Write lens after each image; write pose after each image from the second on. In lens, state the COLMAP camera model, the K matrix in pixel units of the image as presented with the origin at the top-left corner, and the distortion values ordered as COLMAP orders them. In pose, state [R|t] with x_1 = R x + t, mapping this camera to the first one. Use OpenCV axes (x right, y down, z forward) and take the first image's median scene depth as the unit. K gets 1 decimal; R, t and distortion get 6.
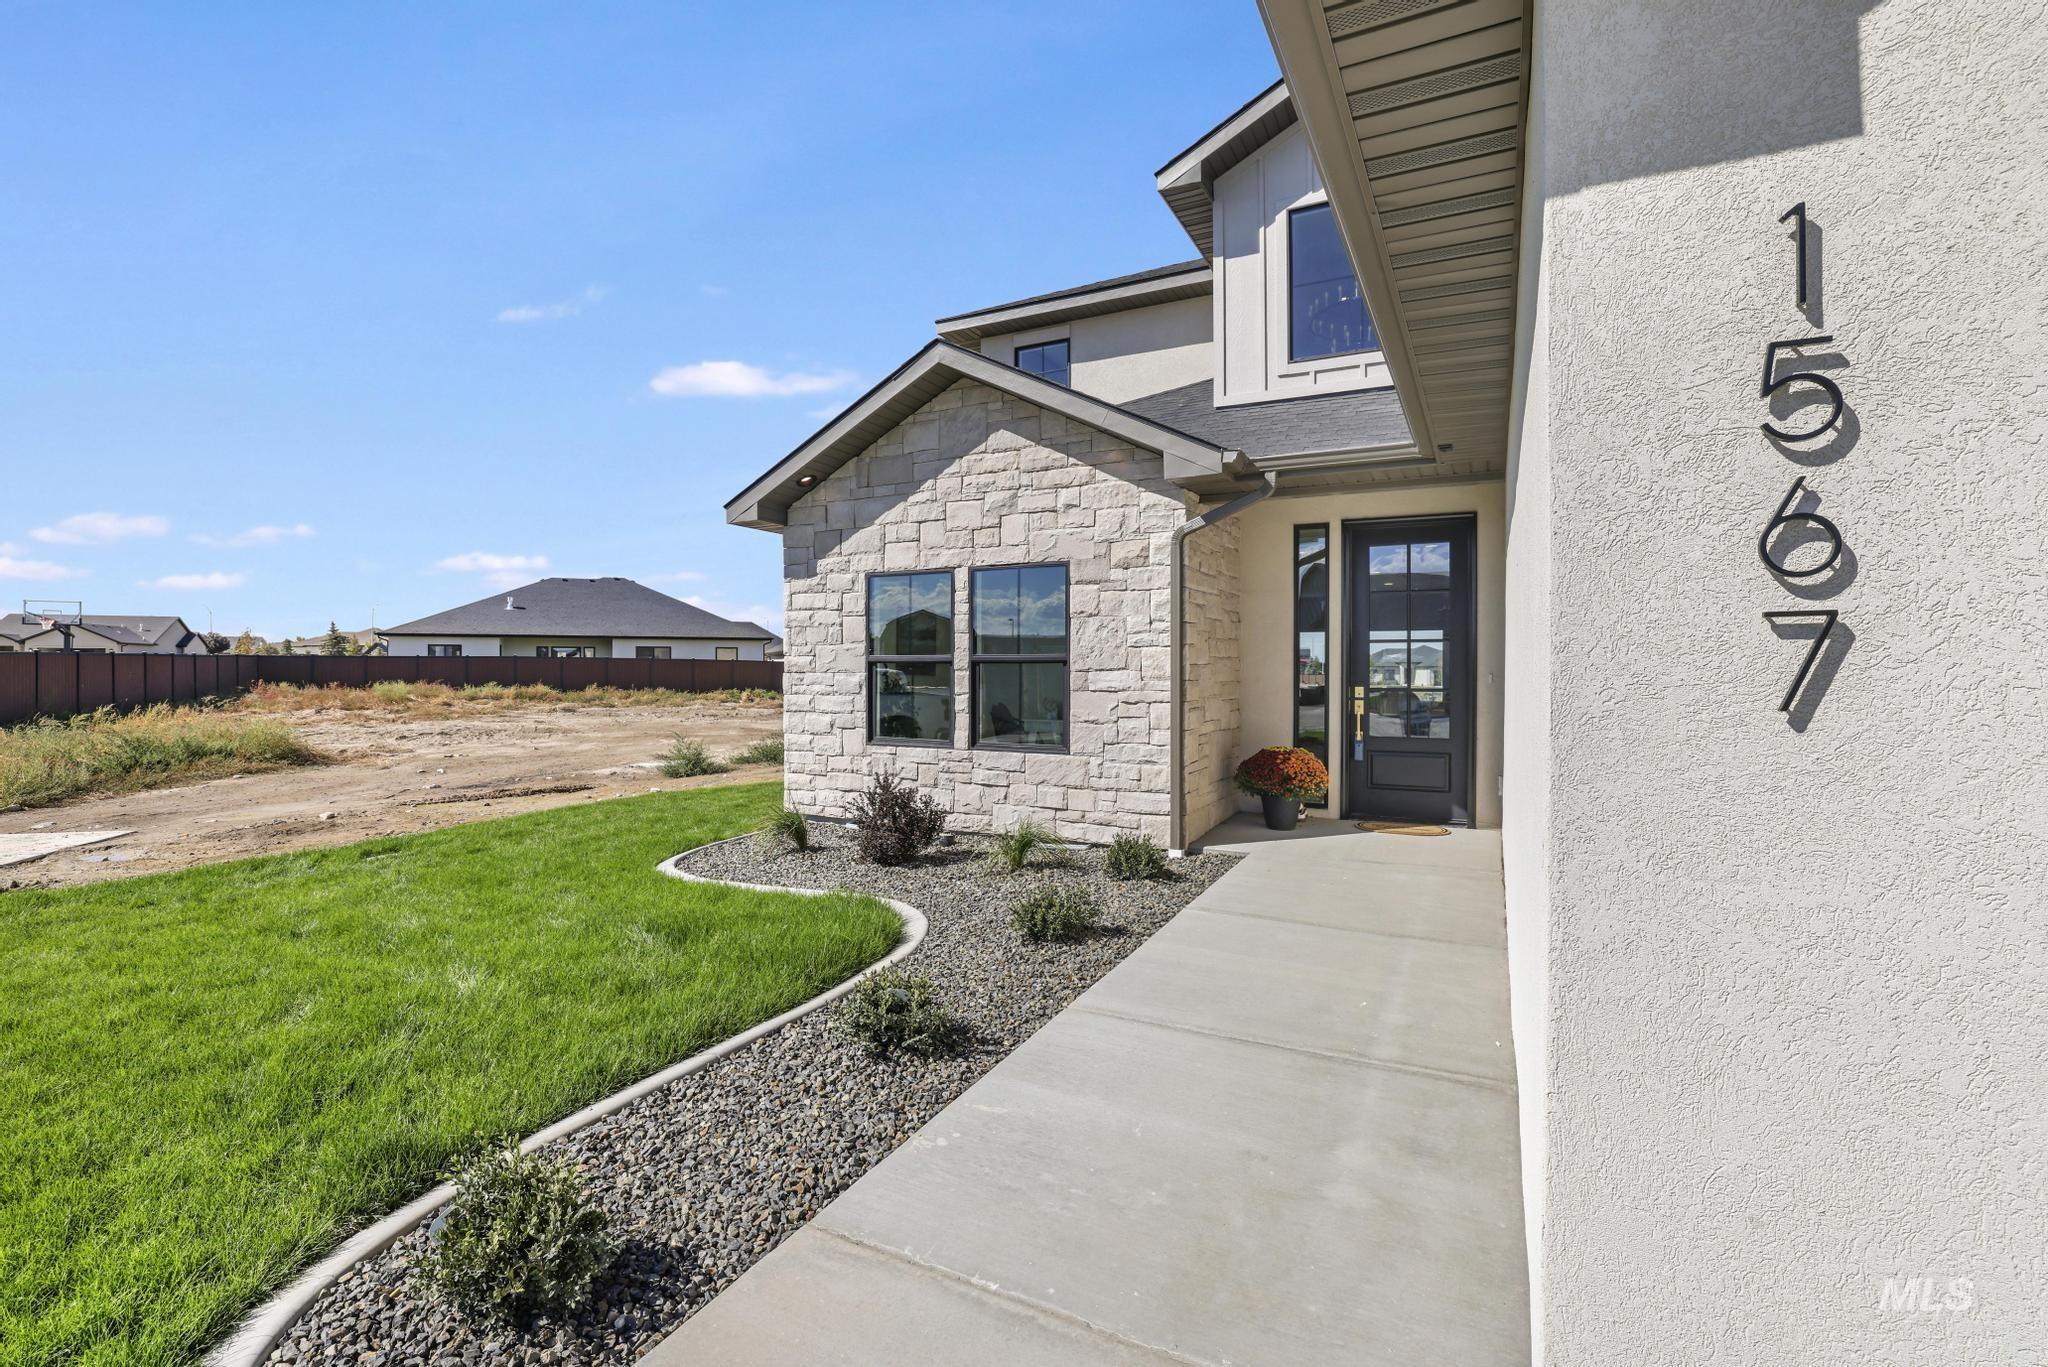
lens RADIAL K [[901.8, 0, 1031.7], [0, 901.8, 674.0], [0, 0, 1]] dist [-0.005487, 0.000302]
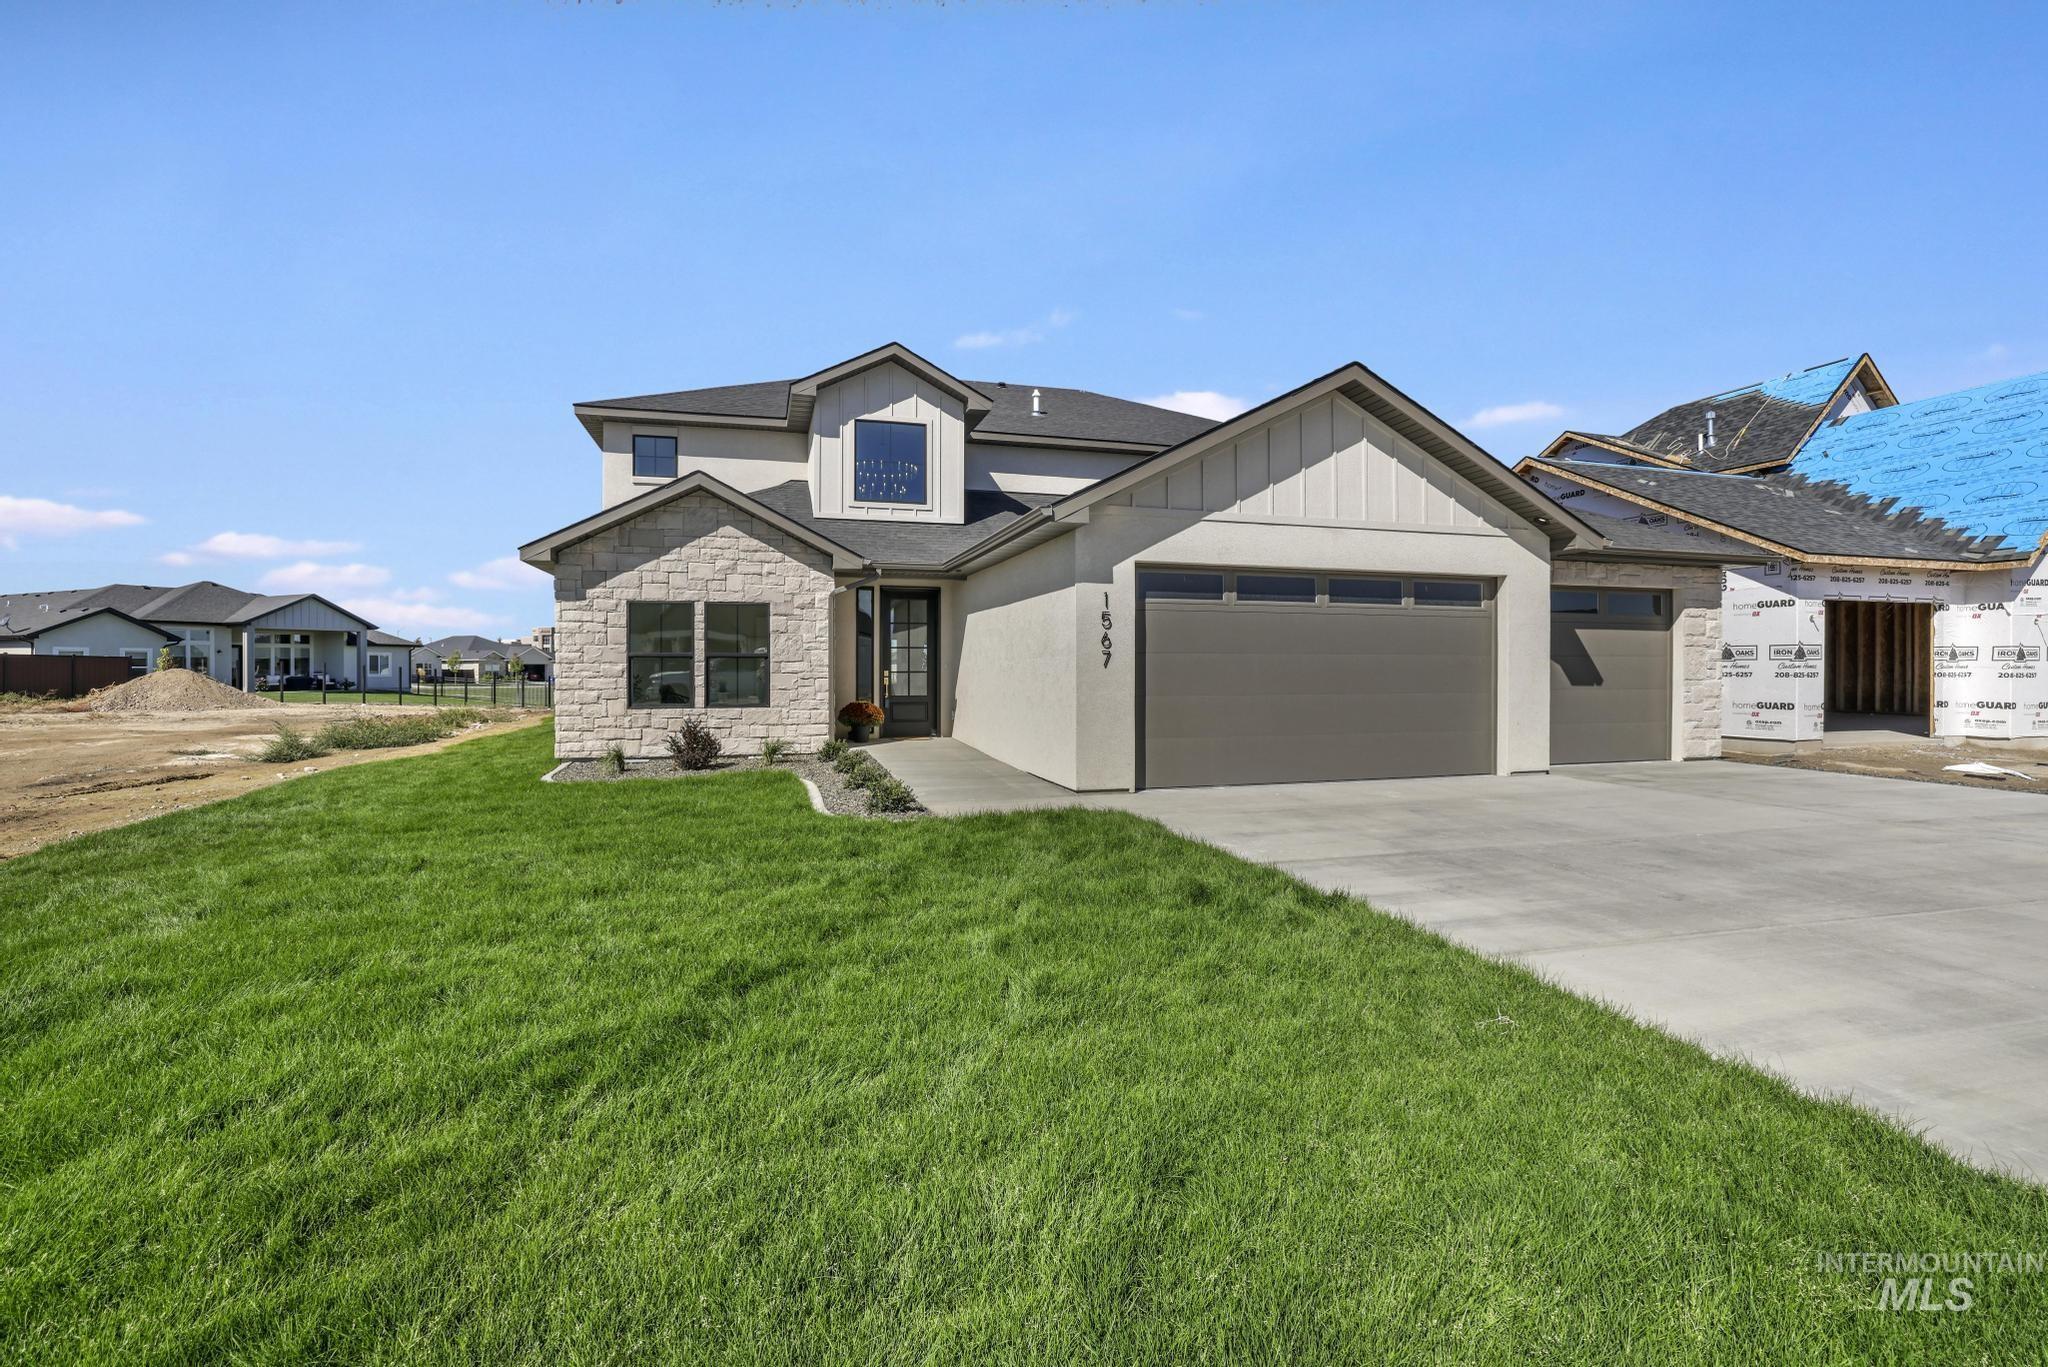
lens RADIAL K [[1116.5, 0, 1018.8], [0, 1116.5, 689.4], [0, 0, 1]] dist [0.003274, 0.000375]
pose [[0.711806, -0.014315, 0.702231, -1.148941], [0.004695, 0.999867, 0.015623, 0.017718], [-0.702361, -0.007823, 0.711778, -0.942765]]
